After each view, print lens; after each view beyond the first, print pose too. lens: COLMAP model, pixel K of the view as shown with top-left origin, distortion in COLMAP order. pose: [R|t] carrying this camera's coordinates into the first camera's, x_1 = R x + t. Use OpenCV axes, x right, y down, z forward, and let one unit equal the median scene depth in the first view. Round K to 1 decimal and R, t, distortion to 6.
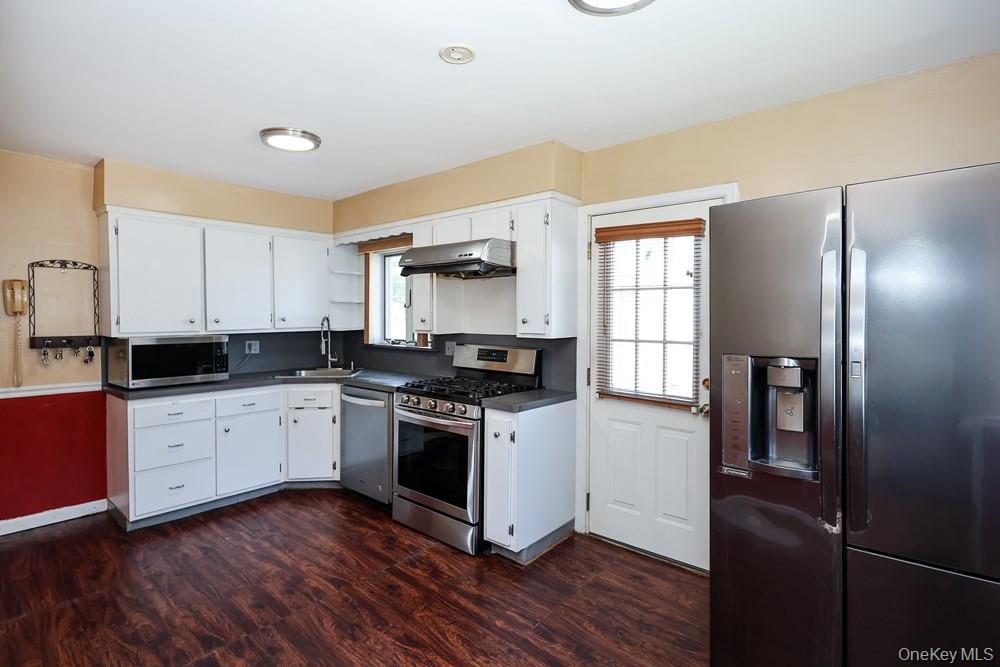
lens RADIAL K [[491.1, 0, 502.1], [0, 491.1, 316.2], [0, 0, 1]] dist [-0.001141, -0.000265]
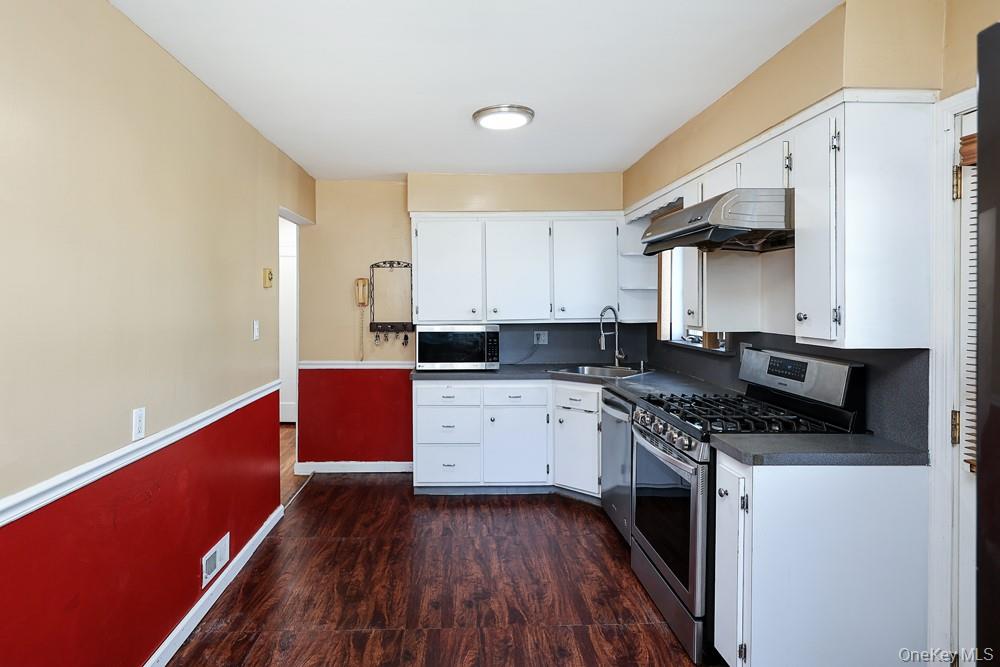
lens RADIAL K [[549.1, 0, 497.3], [0, 549.1, 297.0], [0, 0, 1]] dist [0.002066, 0.000461]
pose [[0.664271, -0.008424, -0.747445, 0.296571], [0.003260, 0.999960, -0.008372, -0.010395], [0.747485, 0.003125, 0.664271, 0.262256]]
